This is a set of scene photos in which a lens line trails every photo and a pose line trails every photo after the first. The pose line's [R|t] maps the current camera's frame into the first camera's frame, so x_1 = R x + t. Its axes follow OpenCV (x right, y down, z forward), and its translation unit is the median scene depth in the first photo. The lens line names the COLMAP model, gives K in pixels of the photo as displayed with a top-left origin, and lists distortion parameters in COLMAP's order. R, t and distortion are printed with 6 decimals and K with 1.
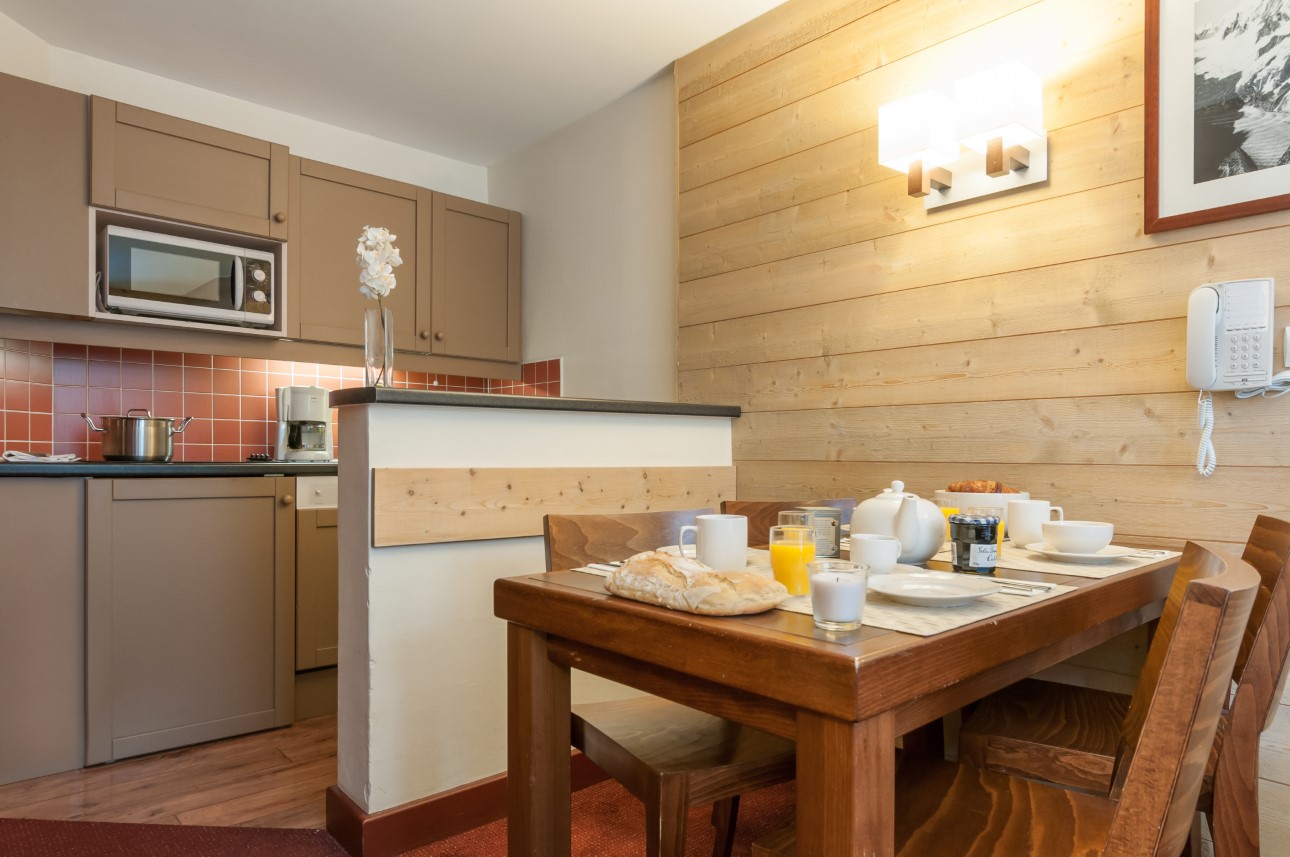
lens RADIAL K [[788.0, 0, 653.9], [0, 788.0, 460.1], [0, 0, 1]] dist [0.004187, 0.000498]
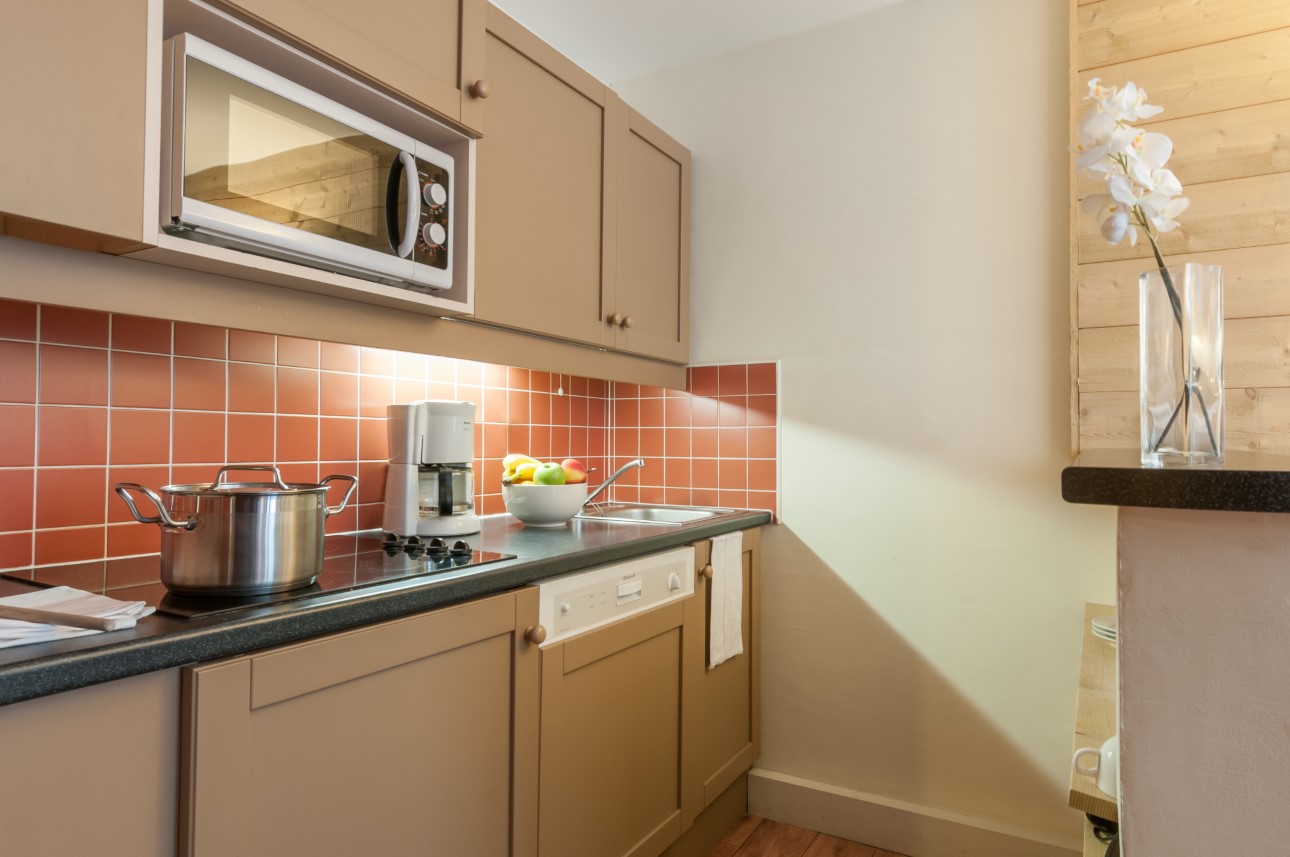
lens RADIAL K [[760.1, 0, 680.8], [0, 760.1, 433.8], [0, 0, 1]] dist [0.001512, 0.000825]
pose [[0.945064, 0.005086, 0.326847, -0.585834], [-0.000869, 0.999914, -0.013048, -0.079989], [-0.326885, 0.012047, 0.944987, 0.544708]]
